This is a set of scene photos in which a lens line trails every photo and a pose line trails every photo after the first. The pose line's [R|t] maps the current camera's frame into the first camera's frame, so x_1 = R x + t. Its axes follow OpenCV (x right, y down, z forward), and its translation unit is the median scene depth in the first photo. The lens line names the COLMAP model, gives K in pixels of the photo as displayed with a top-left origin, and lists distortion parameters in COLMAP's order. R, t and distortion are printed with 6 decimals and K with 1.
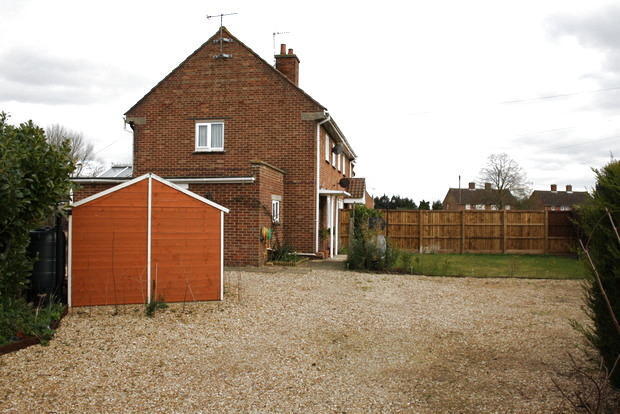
lens RADIAL K [[519.0, 0, 310.0], [0, 519.0, 207.0], [0, 0, 1]] dist [-0.118848, 0.008555]
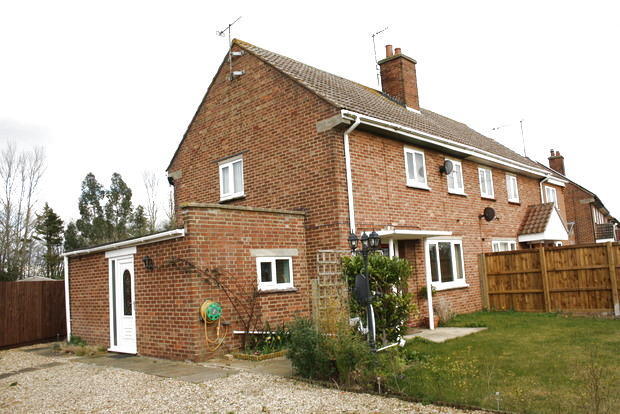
lens RADIAL K [[519.0, 0, 310.0], [0, 519.0, 207.0], [0, 0, 1]] dist [-0.118848, 0.008555]
pose [[0.824992, -0.139517, -0.547652, 0.322276], [0.084932, 0.988651, -0.123920, 0.010053], [0.558725, 0.055720, 0.827479, 0.427536]]
